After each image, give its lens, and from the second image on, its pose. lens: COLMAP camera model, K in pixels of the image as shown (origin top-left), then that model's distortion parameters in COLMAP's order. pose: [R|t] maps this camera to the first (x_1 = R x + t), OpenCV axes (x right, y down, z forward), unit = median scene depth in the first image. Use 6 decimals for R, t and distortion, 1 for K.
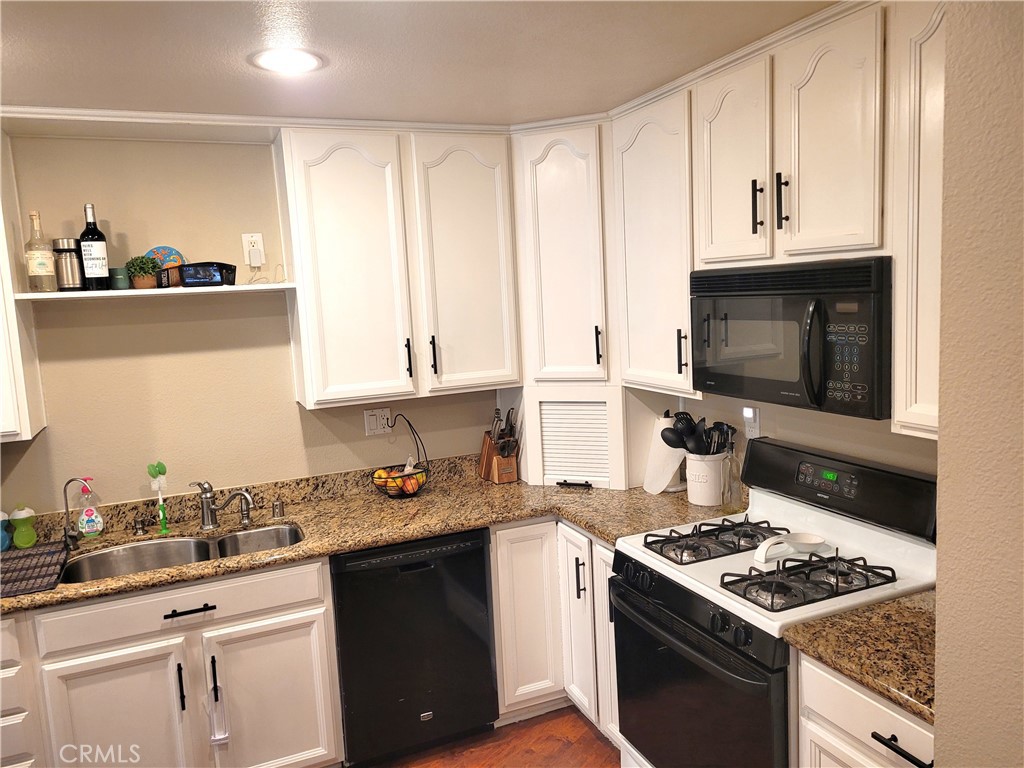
lens RADIAL K [[774.7, 0, 514.0], [0, 774.7, 379.6], [0, 0, 1]] dist [0.052397, -0.040718]
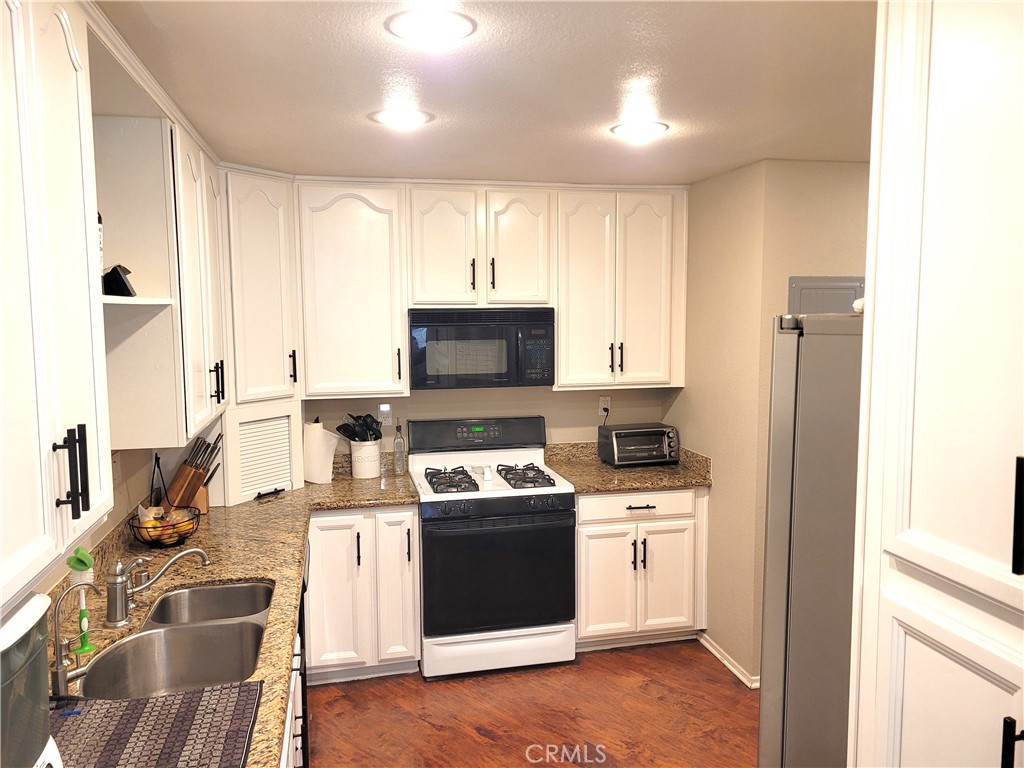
lens RADIAL K [[774.7, 0, 514.8], [0, 774.7, 386.8], [0, 0, 1]] dist [0.052397, -0.040718]
pose [[0.178400, -0.050502, 0.982661, -1.179835], [0.111849, 0.993250, 0.030740, -0.014900], [-0.977580, 0.104426, 0.182844, 0.541430]]
